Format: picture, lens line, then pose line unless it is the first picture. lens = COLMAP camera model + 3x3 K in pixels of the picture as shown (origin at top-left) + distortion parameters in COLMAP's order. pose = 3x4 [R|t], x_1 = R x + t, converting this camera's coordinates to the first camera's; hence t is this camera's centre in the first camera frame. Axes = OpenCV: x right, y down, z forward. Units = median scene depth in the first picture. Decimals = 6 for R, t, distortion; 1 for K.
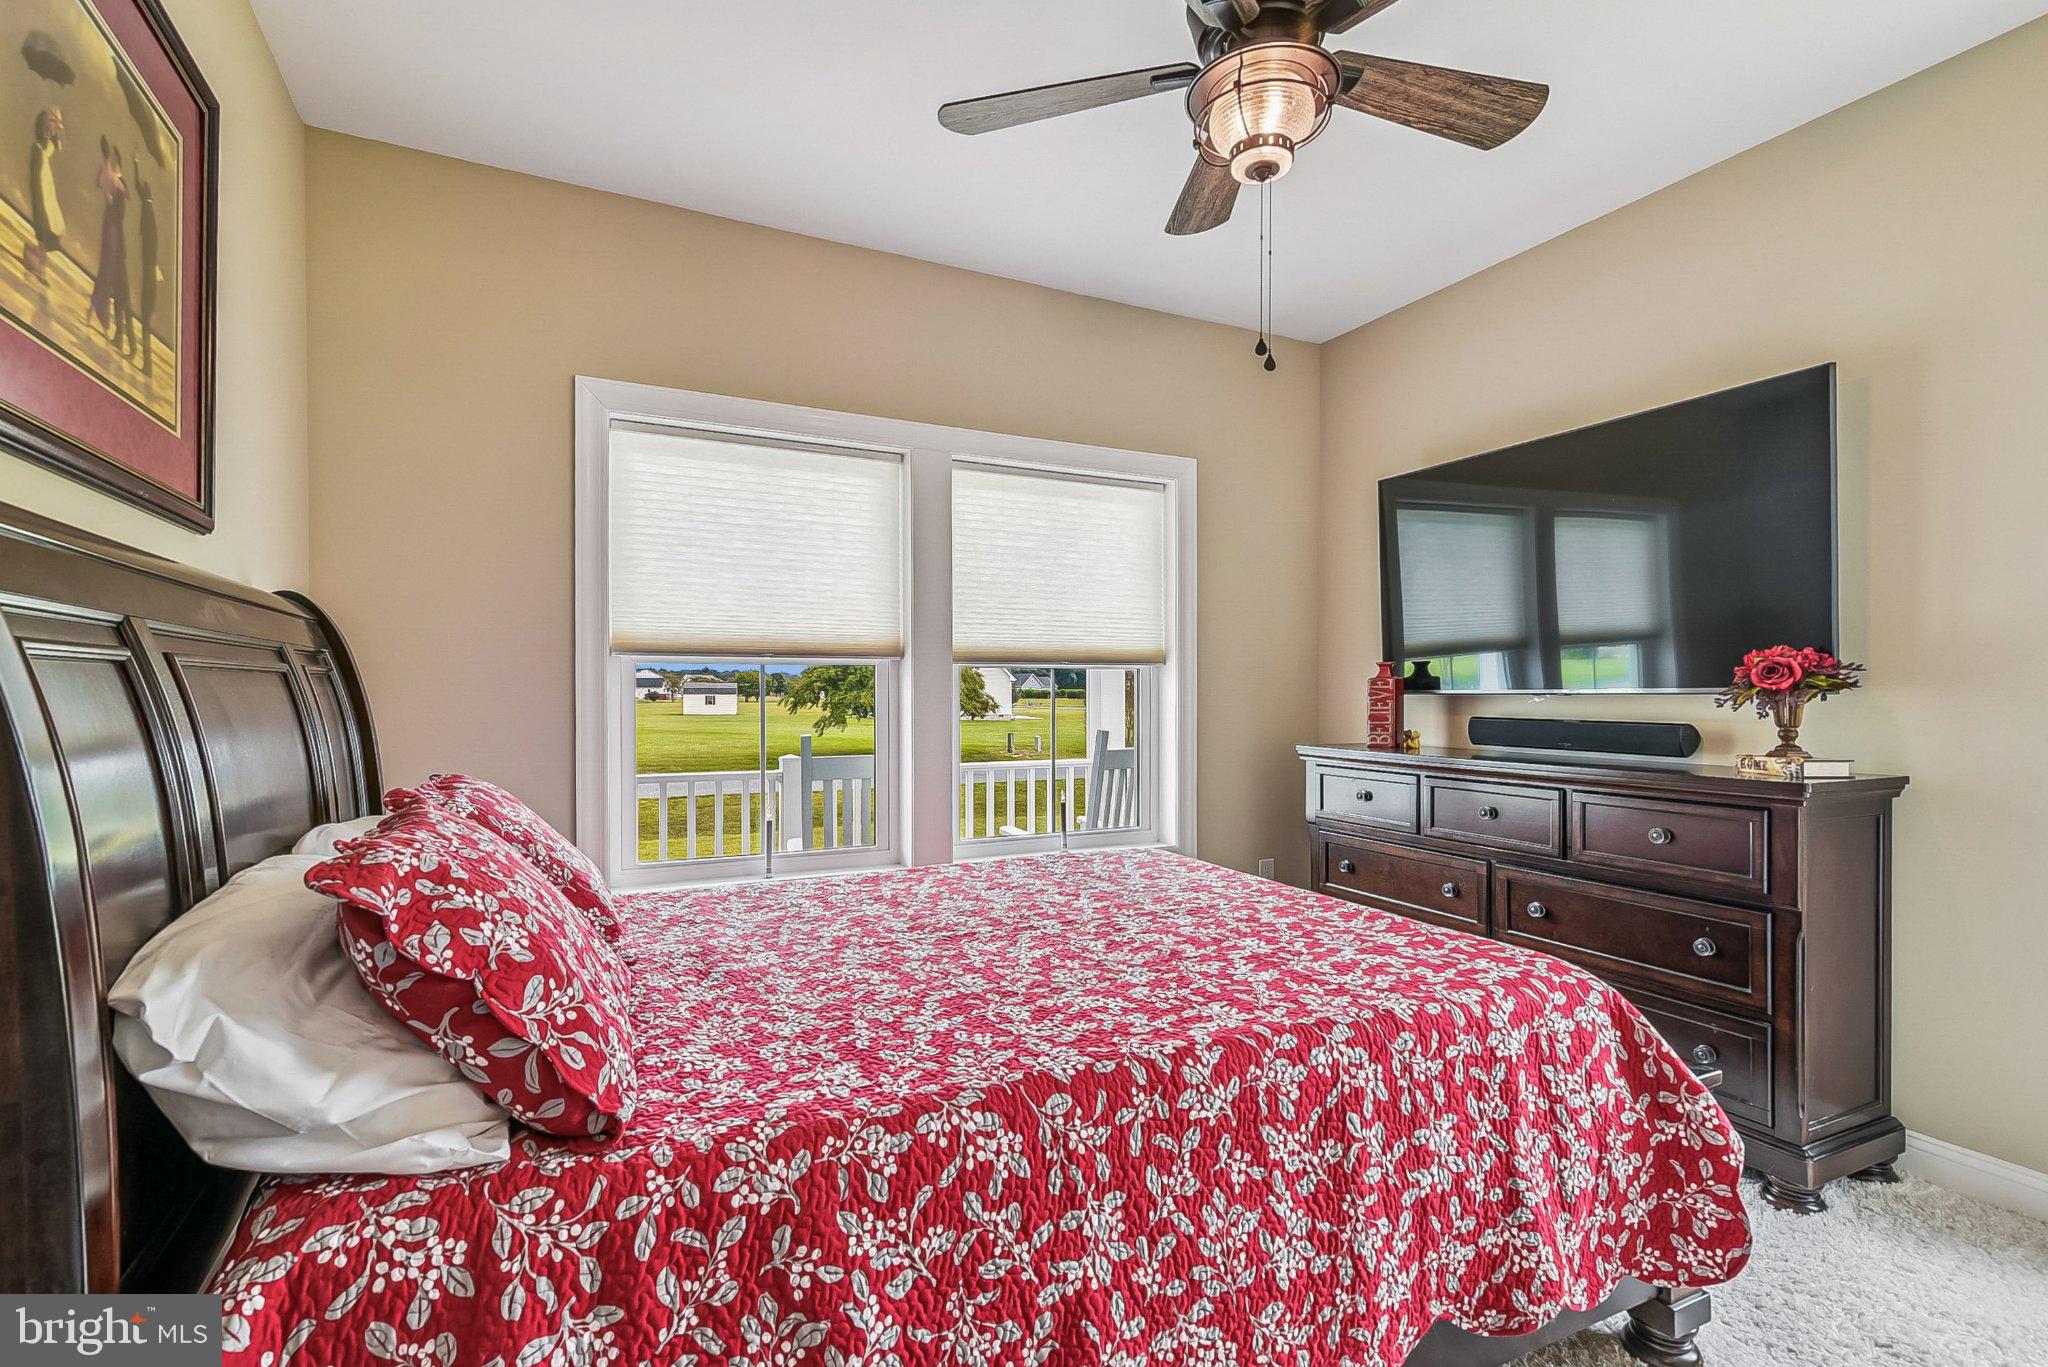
lens RADIAL K [[959.2, 0, 1033.7], [0, 959.2, 687.0], [0, 0, 1]] dist [0.014431, -0.004388]
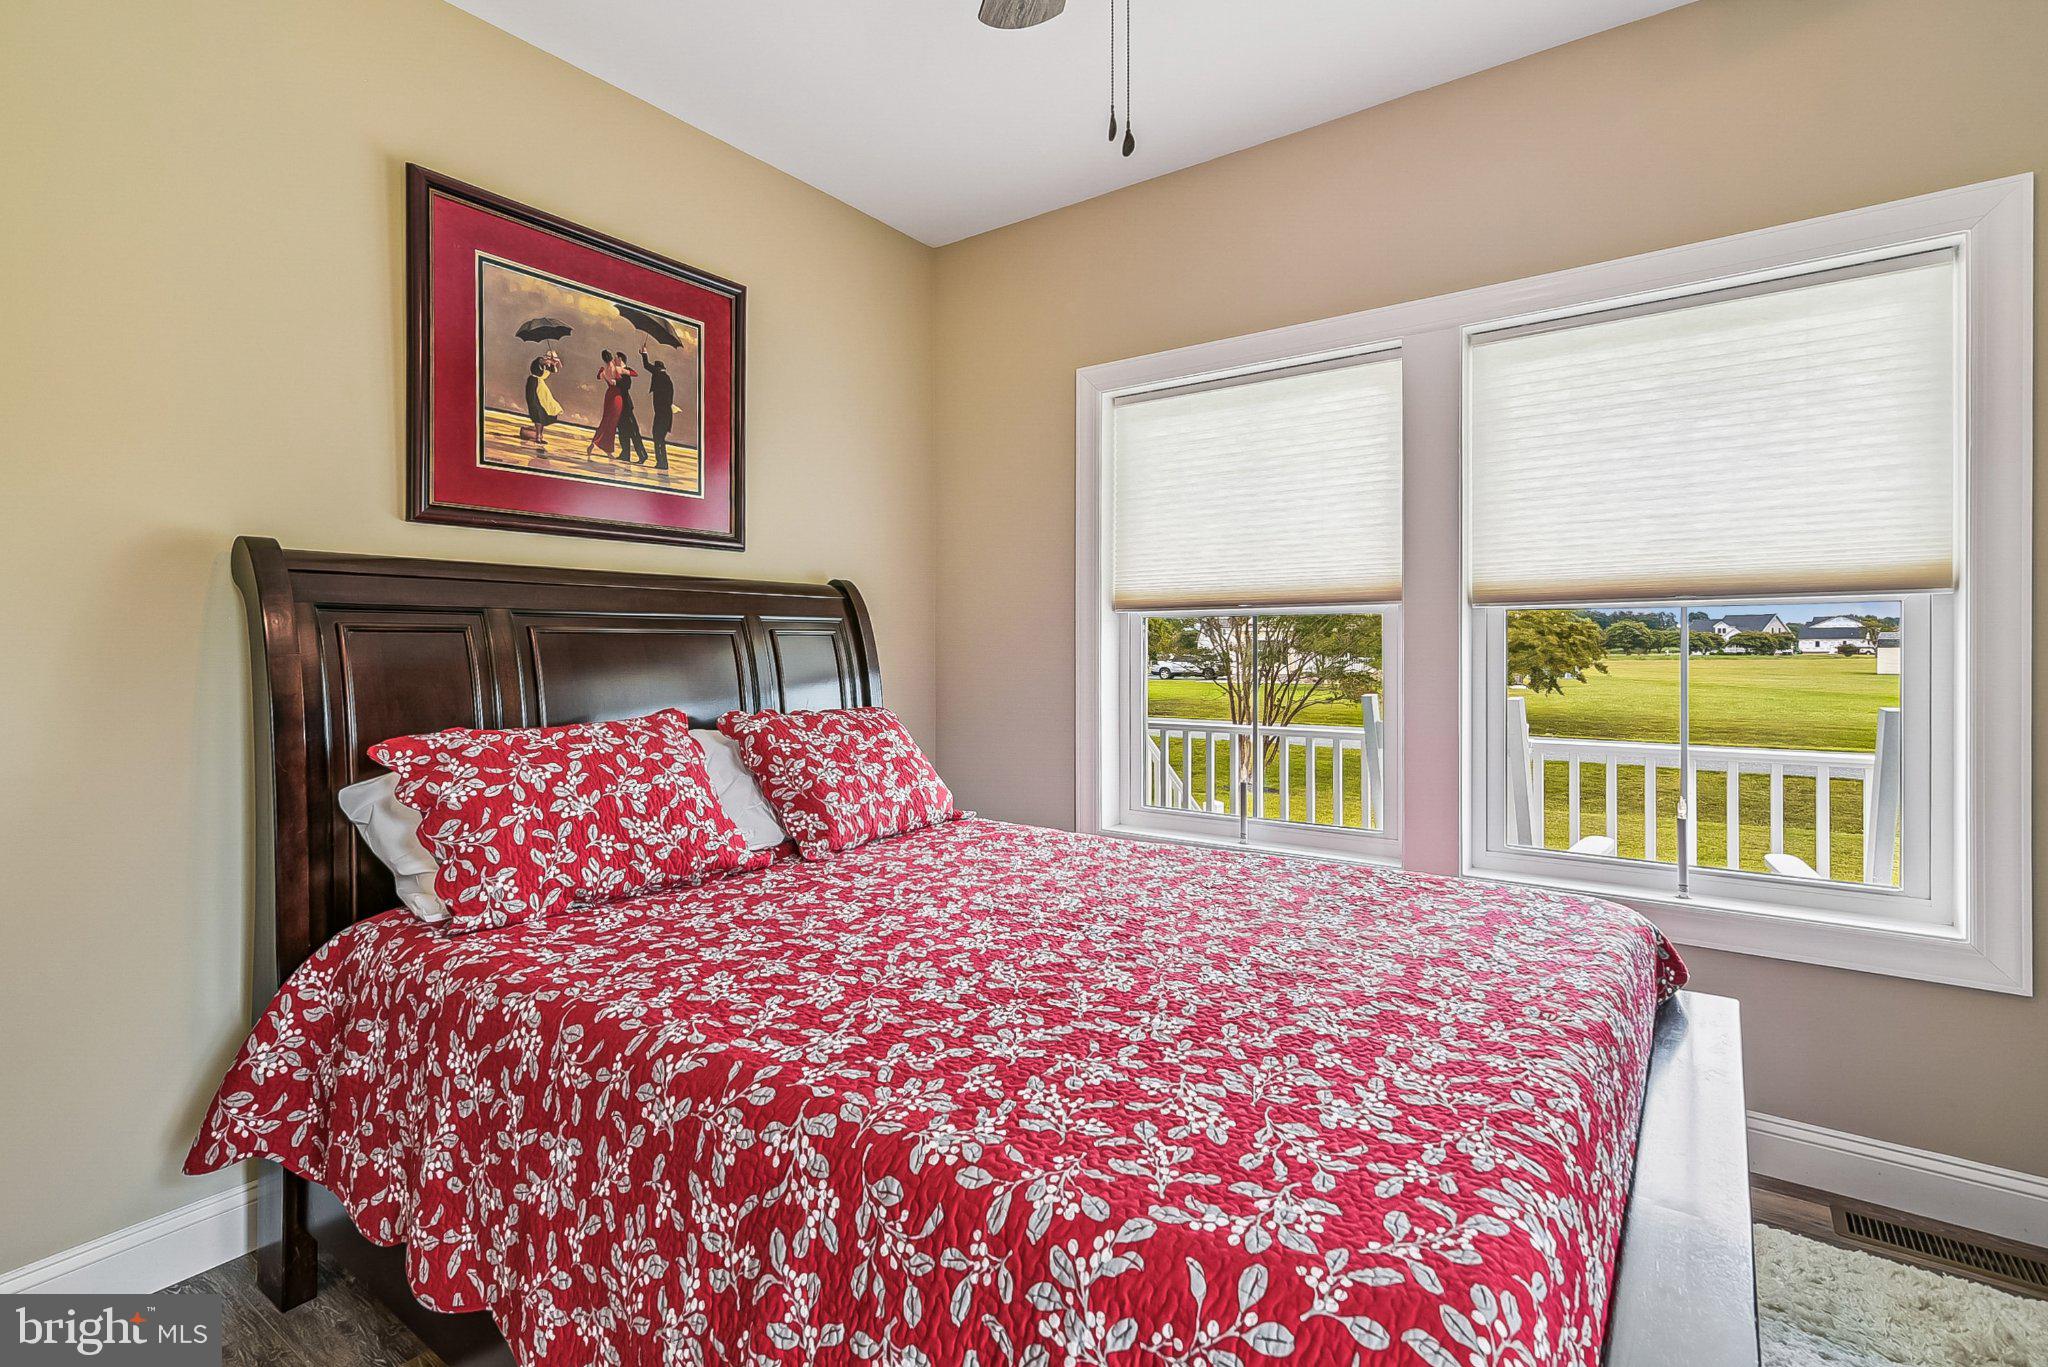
lens RADIAL K [[959.2, 0, 985.7], [0, 959.2, 641.2], [0, 0, 1]] dist [0.014431, -0.004388]
pose [[0.455500, -0.007024, -0.890208, 0.856162], [0.007310, 0.999965, -0.004150, 0.005835], [0.890206, -0.004617, 0.455535, 0.667235]]
